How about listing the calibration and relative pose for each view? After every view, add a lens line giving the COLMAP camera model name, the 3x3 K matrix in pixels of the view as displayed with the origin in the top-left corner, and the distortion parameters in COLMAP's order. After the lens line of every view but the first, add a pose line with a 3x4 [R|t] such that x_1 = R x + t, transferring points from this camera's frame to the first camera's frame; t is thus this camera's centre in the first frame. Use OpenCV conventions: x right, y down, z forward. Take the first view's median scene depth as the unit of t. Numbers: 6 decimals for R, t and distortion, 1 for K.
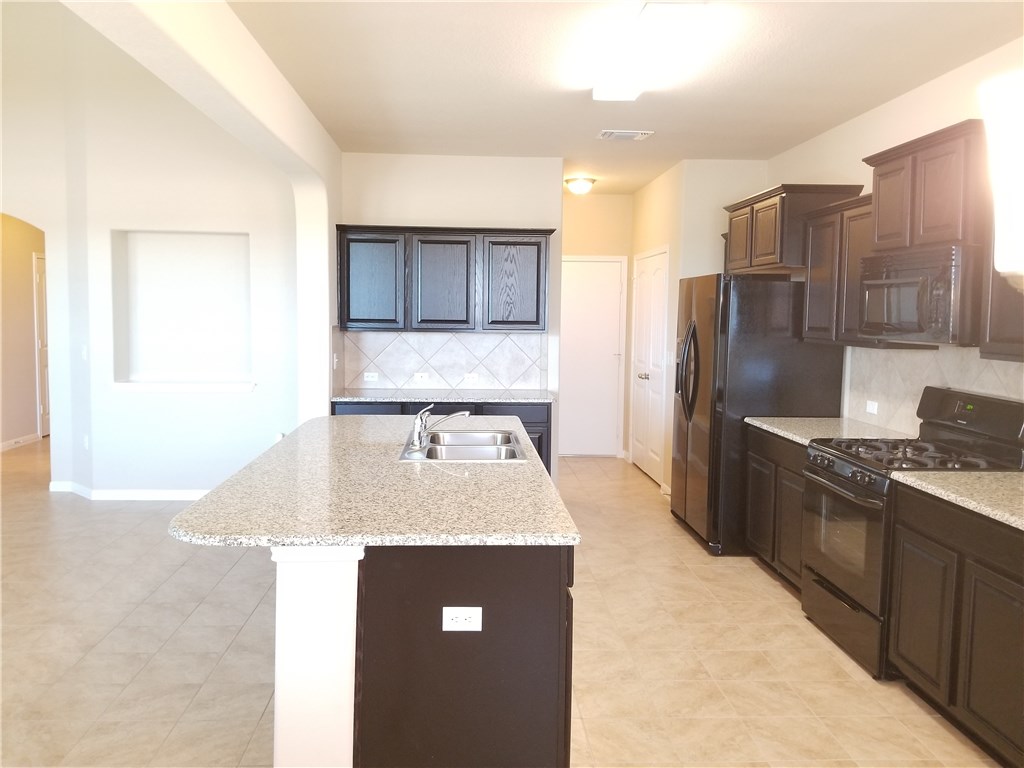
lens RADIAL K [[798.6, 0, 494.7], [0, 798.6, 358.8], [0, 0, 1]] dist [0.058125, -0.083399]
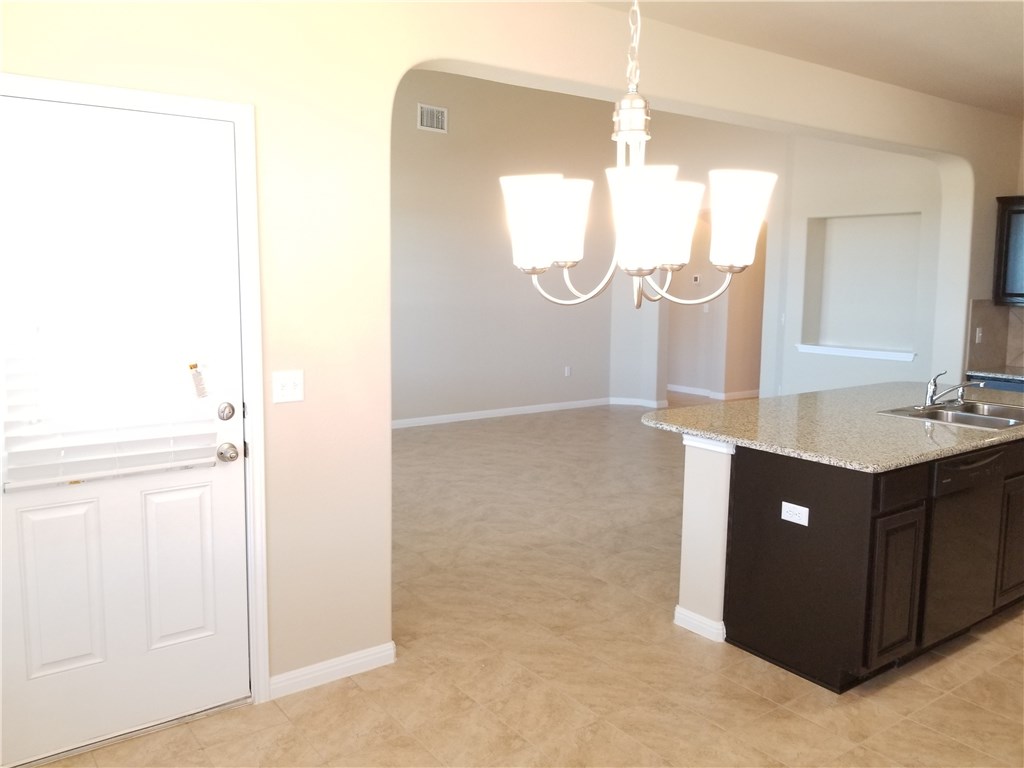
lens RADIAL K [[798.6, 0, 494.3], [0, 798.6, 358.6], [0, 0, 1]] dist [0.058125, -0.083399]
pose [[0.547783, 0.077039, -0.833066, 0.363600], [-0.054676, 0.996919, 0.056240, 0.009964], [0.834832, 0.014741, 0.550307, -0.070245]]
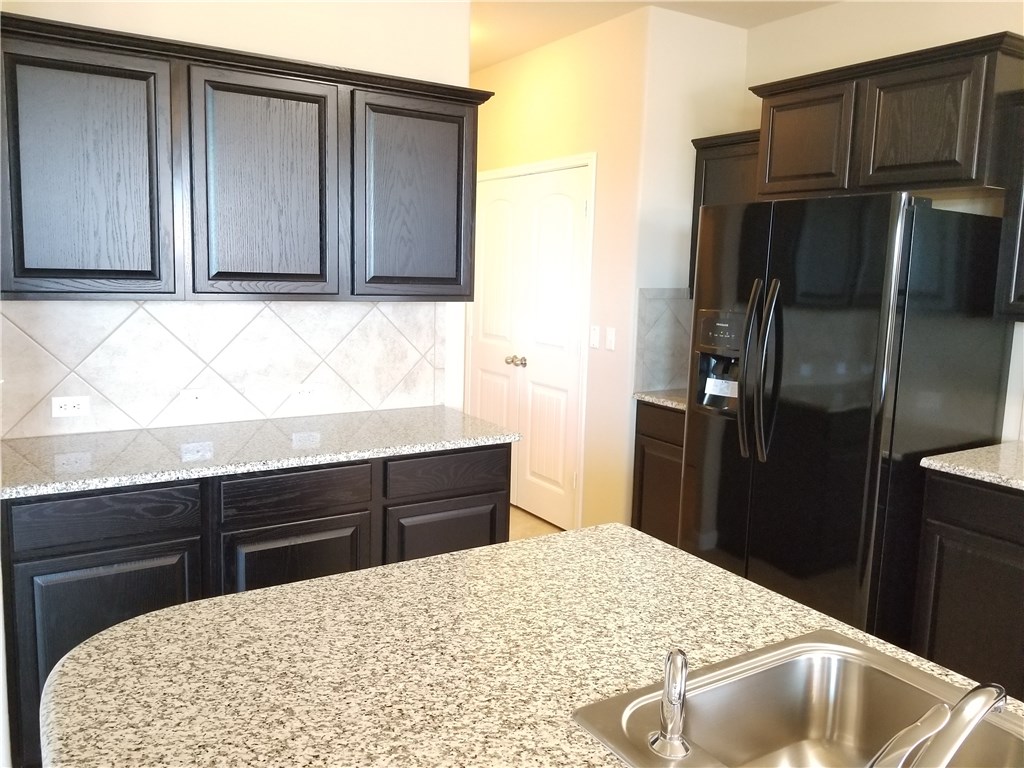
lens RADIAL K [[798.6, 0, 505.6], [0, 798.6, 375.5], [0, 0, 1]] dist [0.058125, -0.083399]
pose [[0.864503, -0.054538, 0.499660, -0.214189], [0.013030, 0.996193, 0.086192, -0.034831], [-0.502459, -0.068003, 0.861923, 0.657576]]
